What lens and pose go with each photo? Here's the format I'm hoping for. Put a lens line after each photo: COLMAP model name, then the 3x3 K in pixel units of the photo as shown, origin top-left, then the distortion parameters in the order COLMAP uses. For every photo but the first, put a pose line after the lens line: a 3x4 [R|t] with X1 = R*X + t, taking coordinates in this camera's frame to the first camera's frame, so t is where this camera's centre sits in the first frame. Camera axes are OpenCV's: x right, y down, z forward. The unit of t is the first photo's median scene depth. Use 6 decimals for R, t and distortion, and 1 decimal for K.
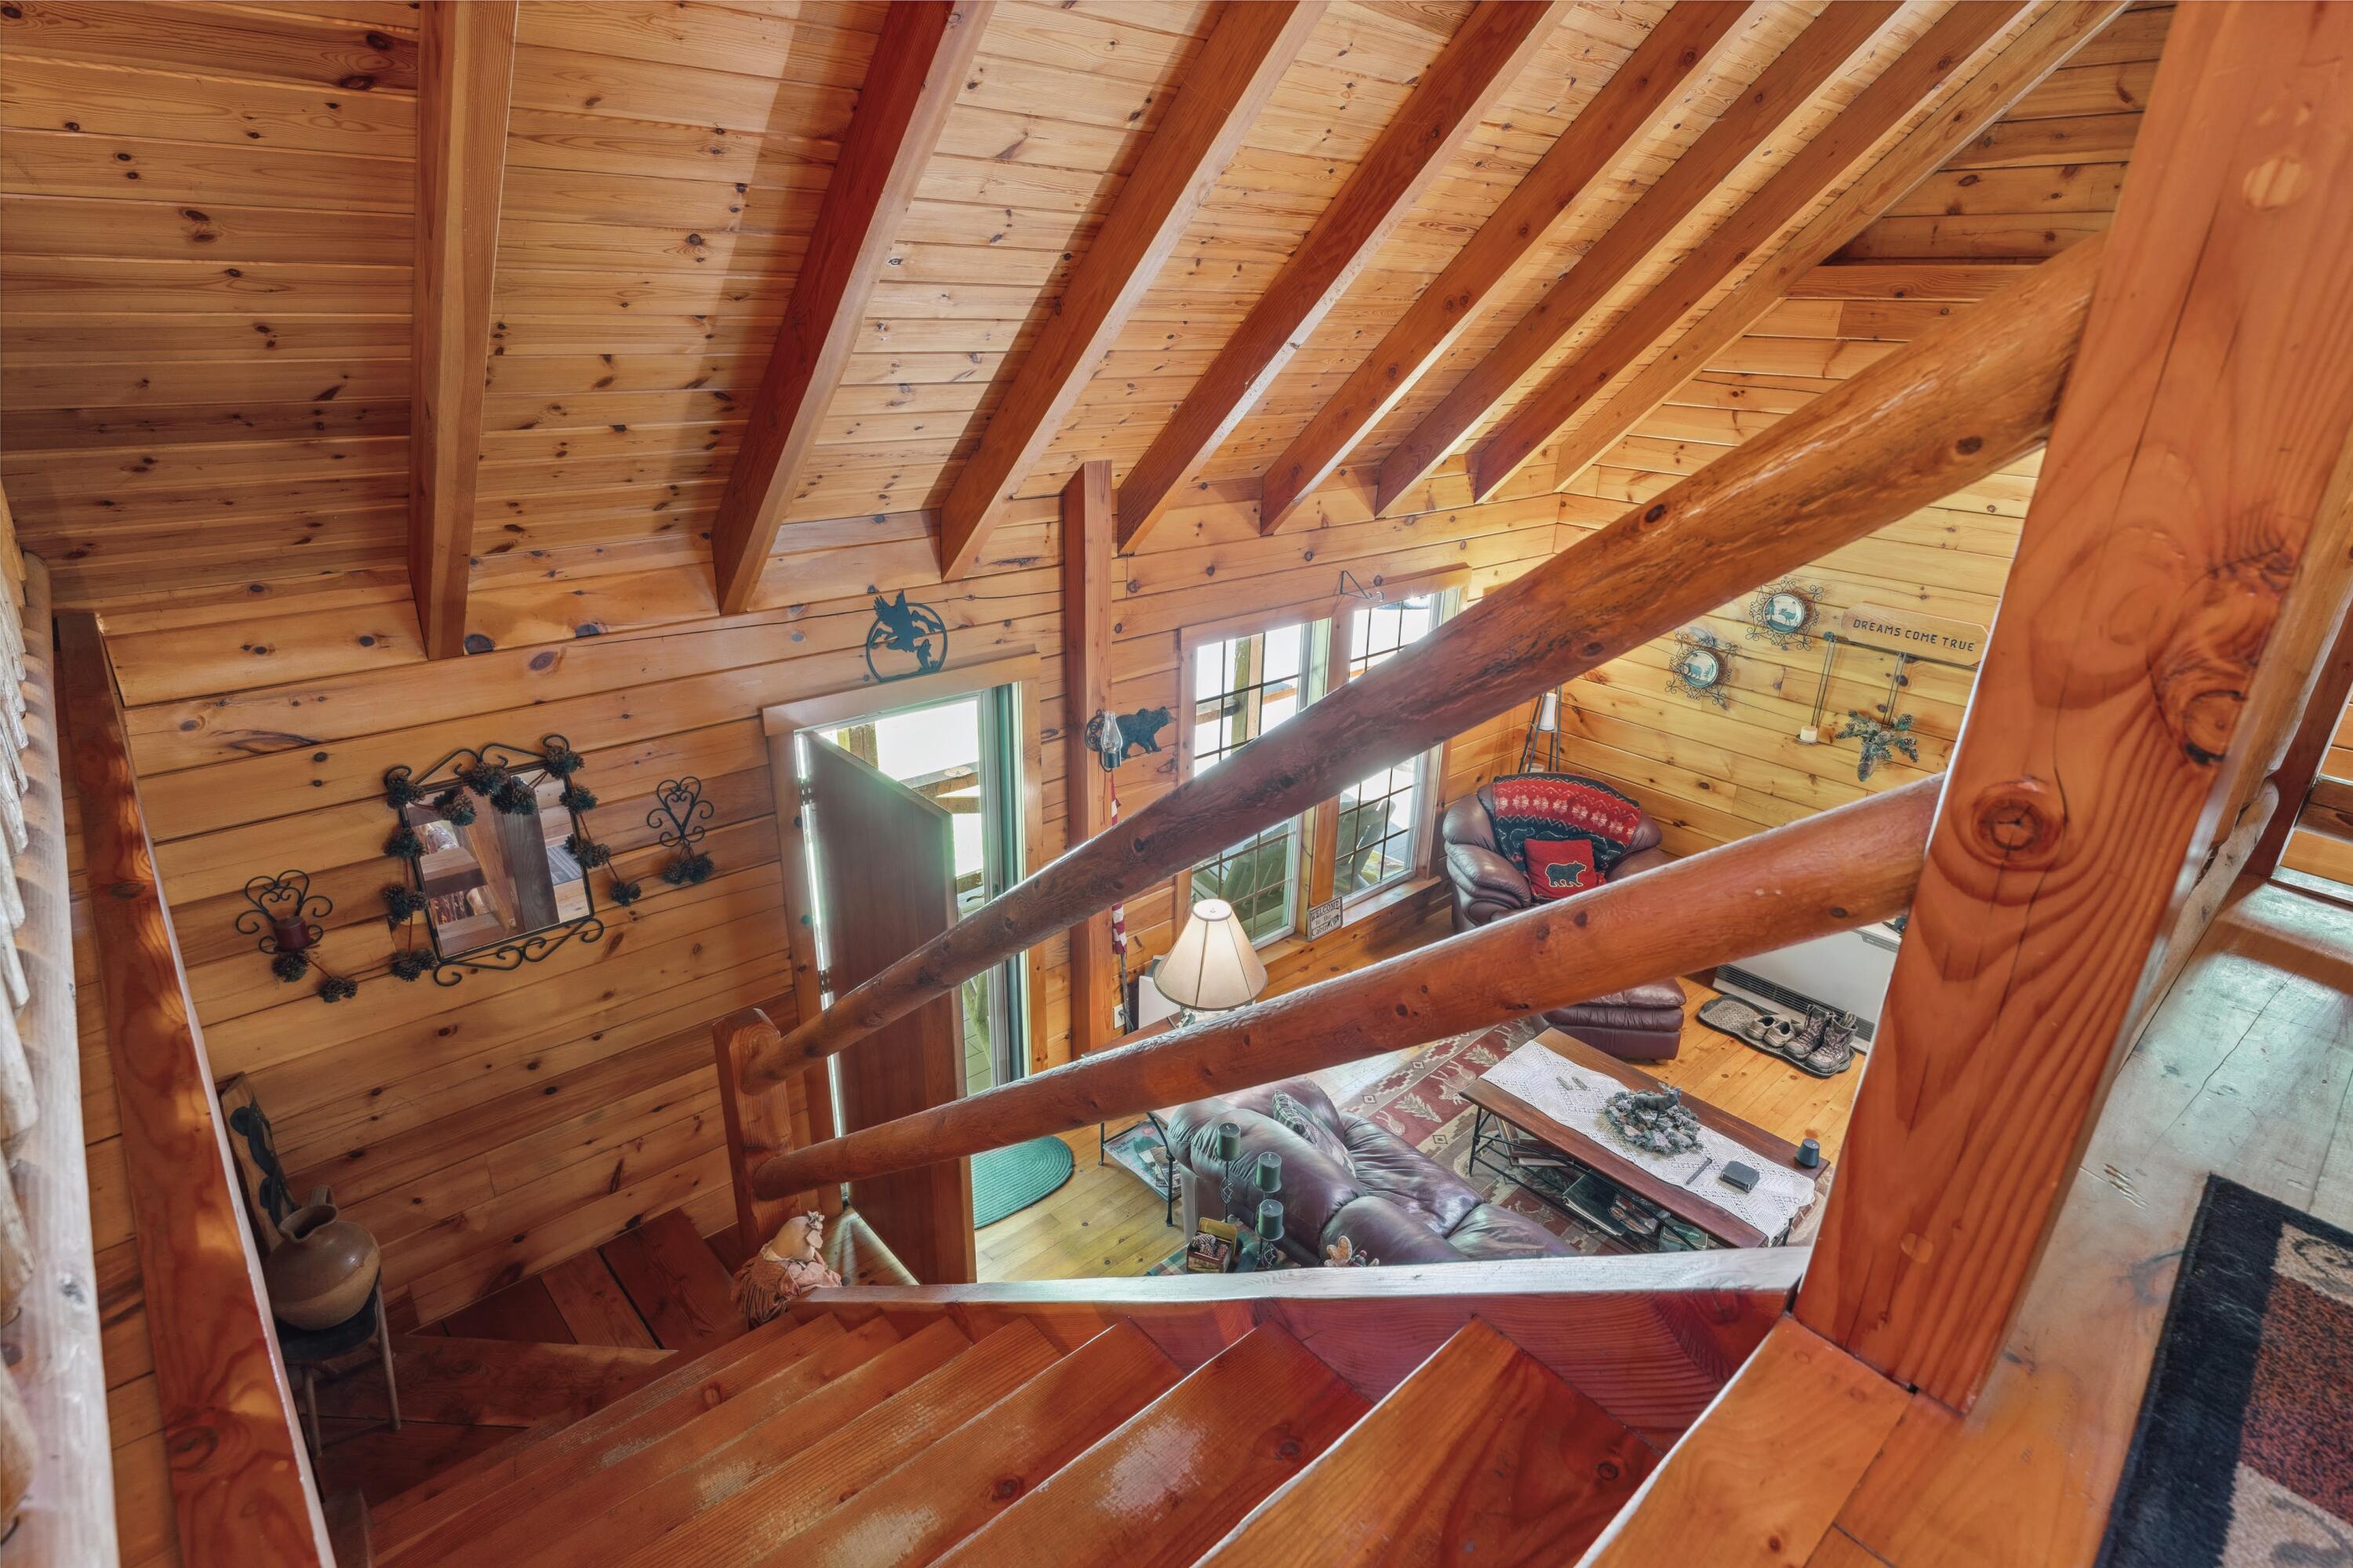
lens RADIAL K [[1191.5, 0, 1189.9], [0, 1191.5, 776.0], [0, 0, 1]] dist [-0.001757, -0.000339]
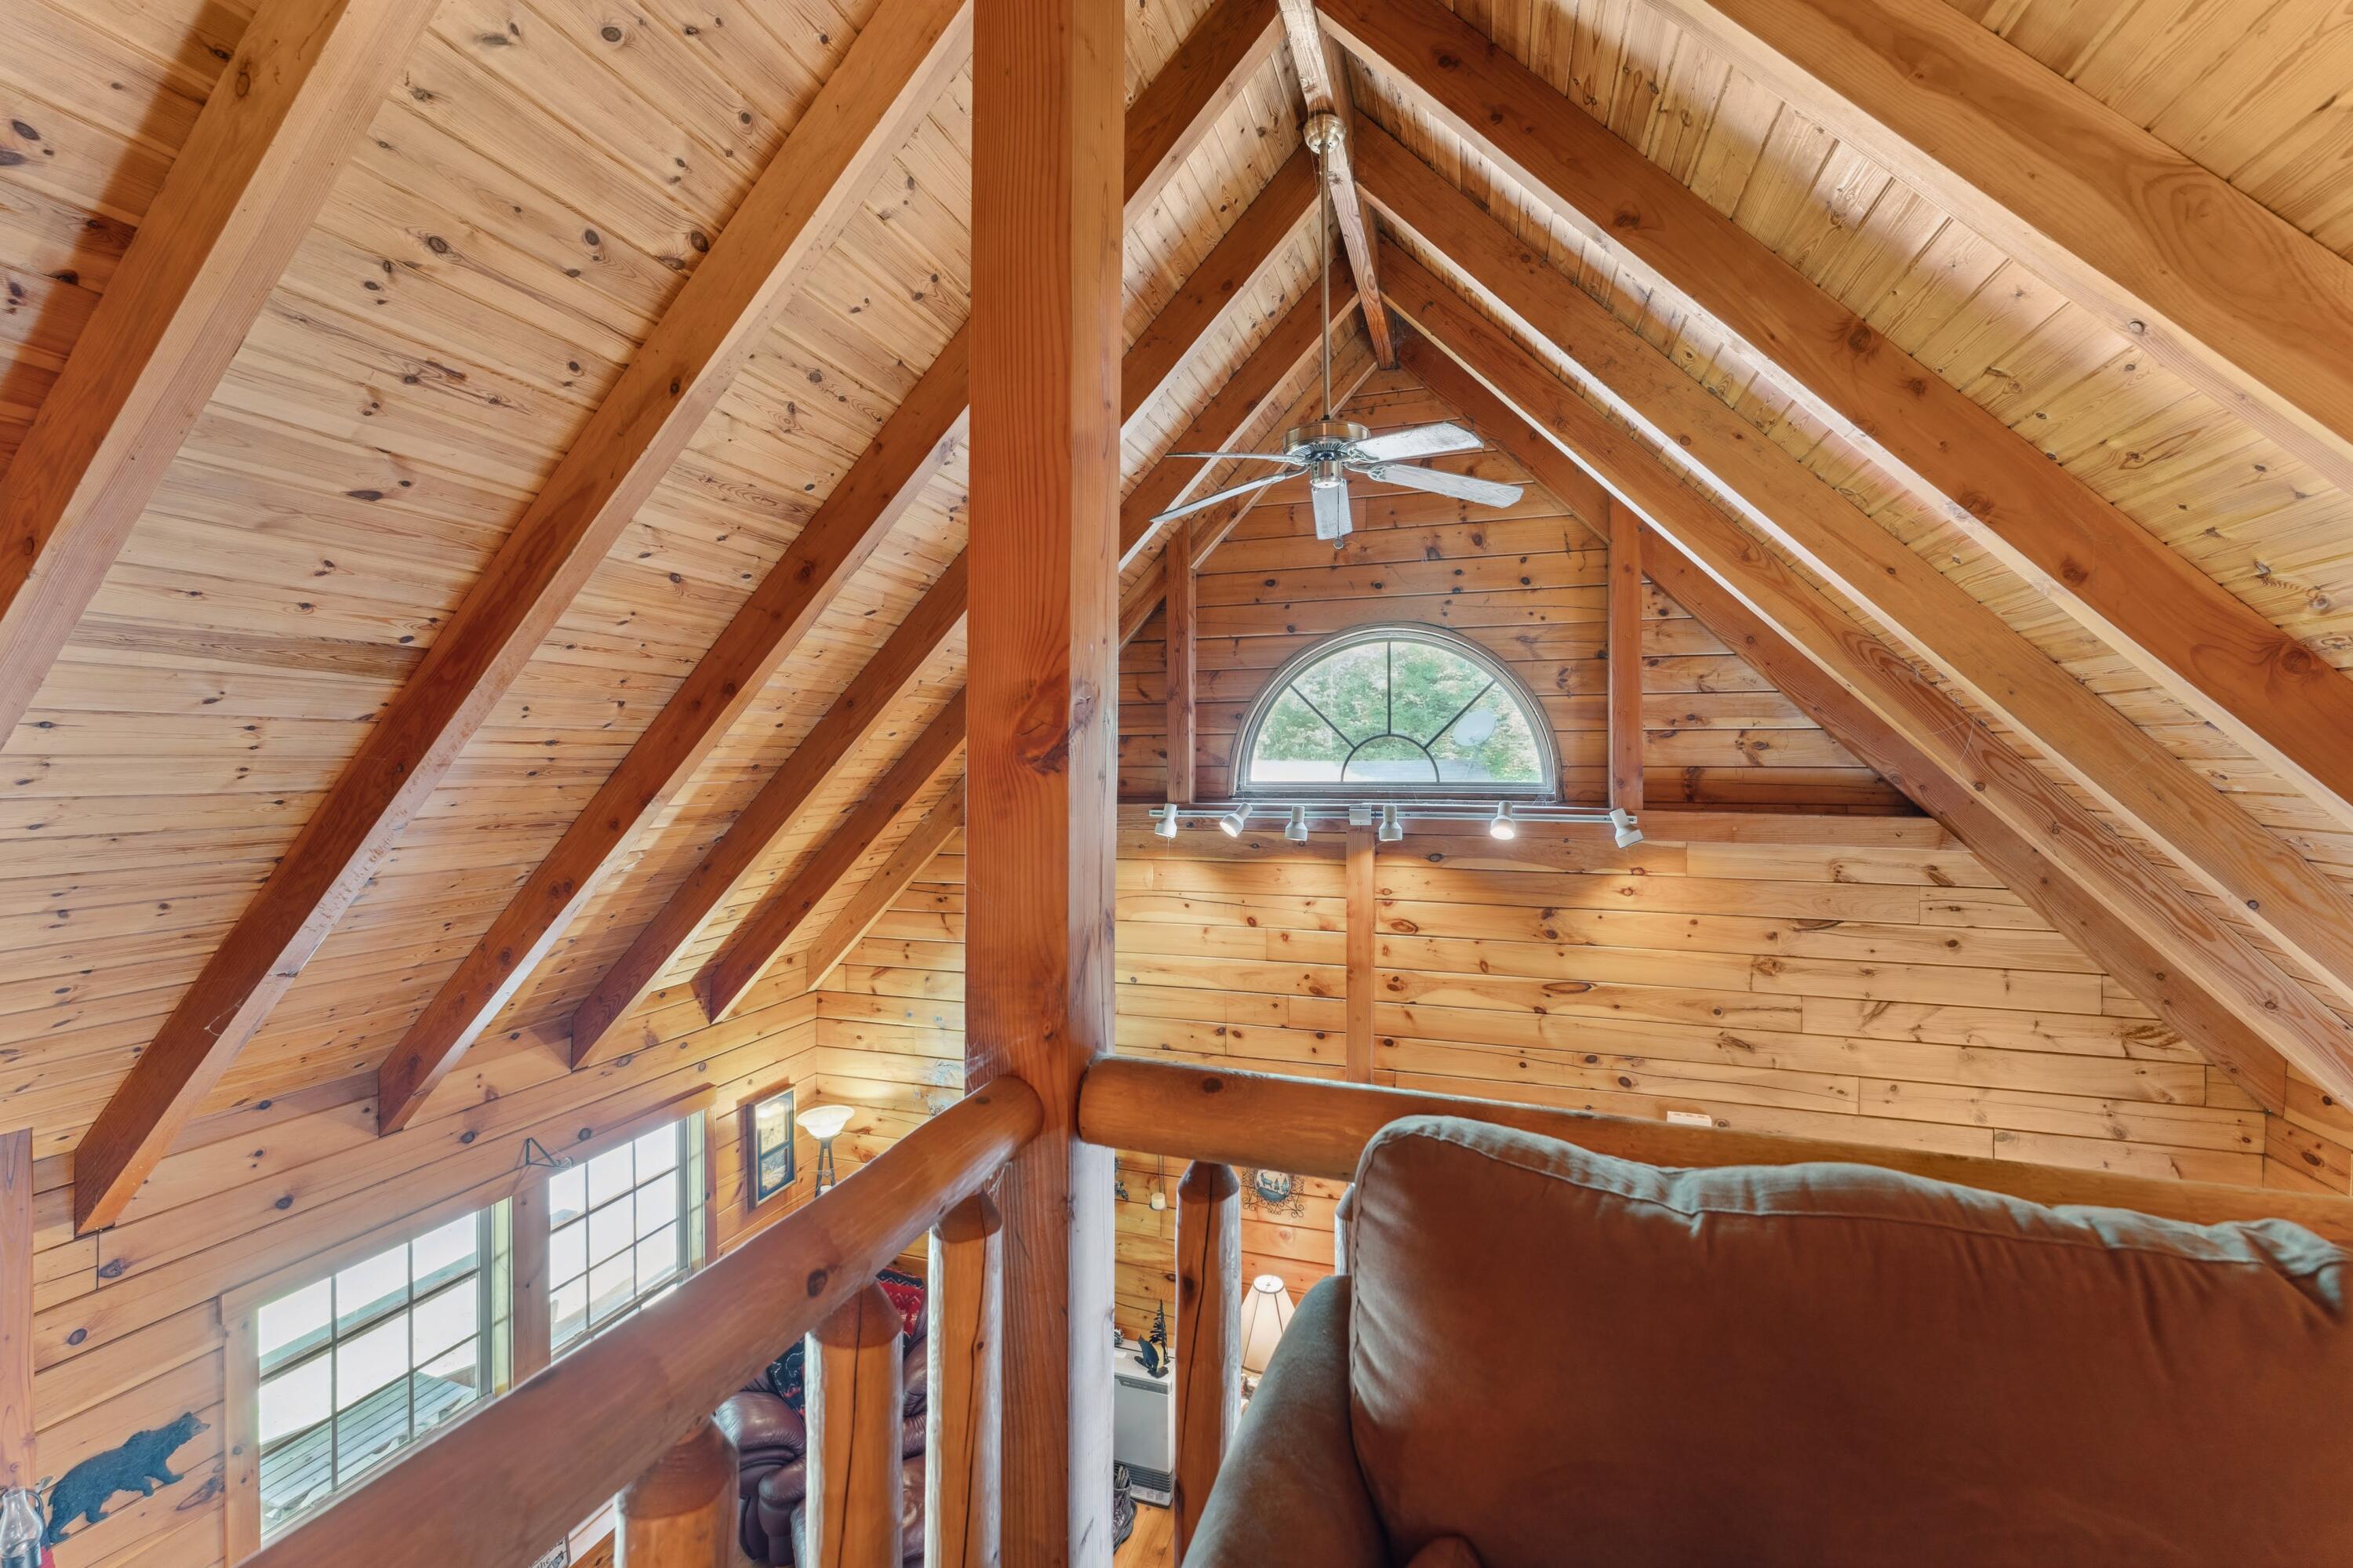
lens RADIAL K [[943.9, 0, 1191.8], [0, 943.9, 757.8], [0, 0, 1]] dist [0.002327, -0.000391]
pose [[0.863355, -0.028426, 0.503796, 0.299893], [0.213128, 0.925525, -0.313017, -0.151302], [-0.457378, 0.377618, 0.805115, 0.099980]]
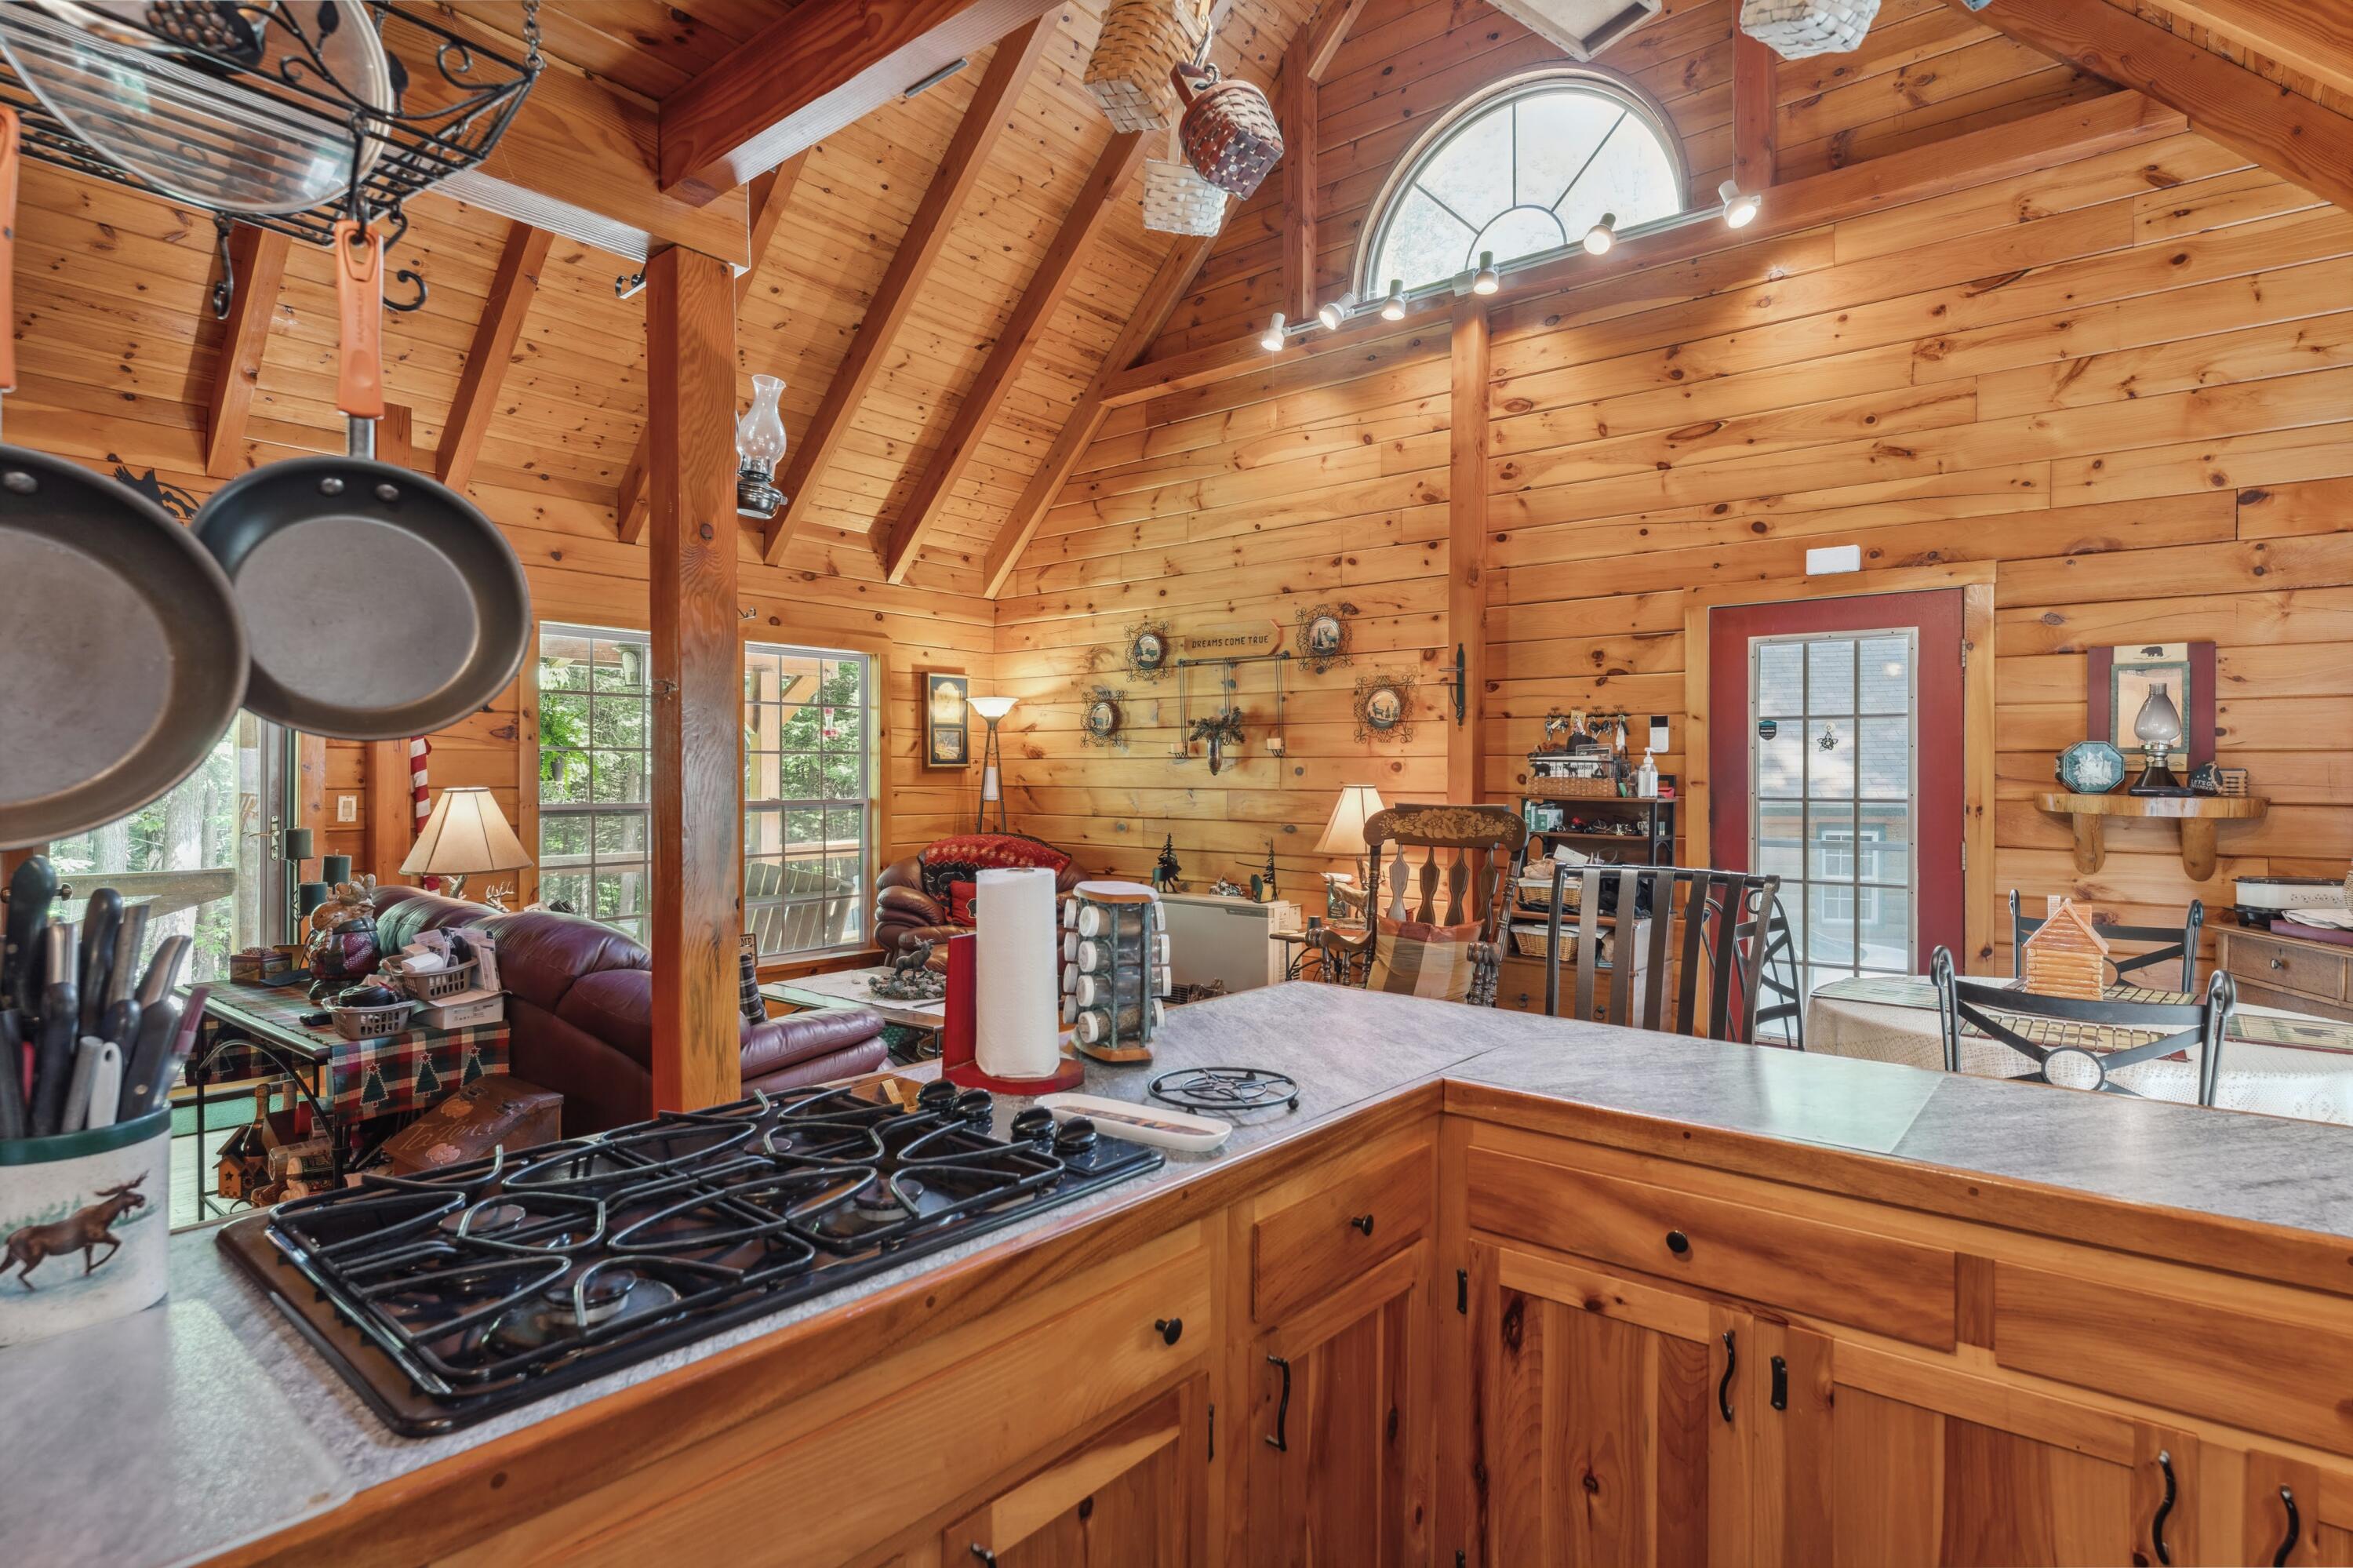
lens RADIAL K [[1191.5, 0, 1189.9], [0, 1191.5, 776.0], [0, 0, 1]] dist [-0.001757, -0.000339]
pose [[0.988991, -0.022952, 0.146184, 0.551114], [0.075748, 0.927174, -0.366893, 0.596512], [-0.127117, 0.373927, 0.918705, -0.023096]]
